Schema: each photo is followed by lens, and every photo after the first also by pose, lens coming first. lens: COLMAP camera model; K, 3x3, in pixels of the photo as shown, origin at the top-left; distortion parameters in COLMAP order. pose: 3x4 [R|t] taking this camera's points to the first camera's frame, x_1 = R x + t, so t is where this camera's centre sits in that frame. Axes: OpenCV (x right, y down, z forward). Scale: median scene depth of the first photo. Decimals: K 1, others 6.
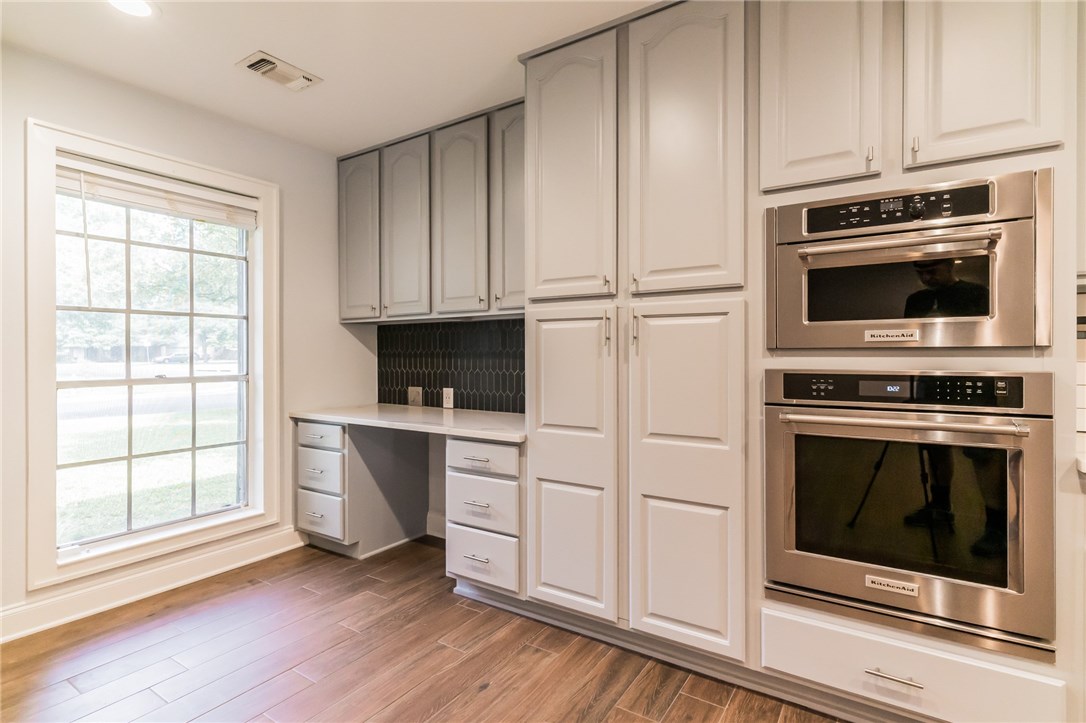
lens RADIAL K [[523.6, 0, 537.2], [0, 523.6, 357.9], [0, 0, 1]] dist [0.002161, 0.001042]
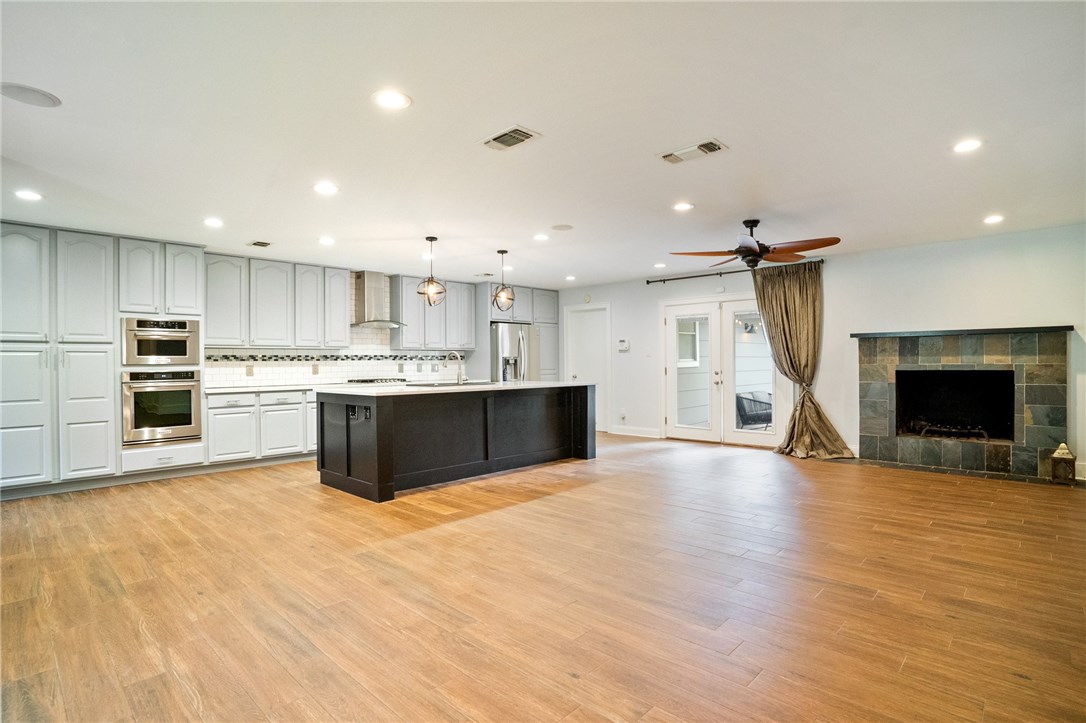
lens RADIAL K [[555.3, 0, 537.1], [0, 555.3, 358.8], [0, 0, 1]] dist [-0.067020, 0.034702]
pose [[0.191838, 0.000872, 0.981426, -2.040239], [0.014888, 0.999882, -0.003799, -0.003248], [-0.981314, 0.015340, 0.191803, -1.826283]]
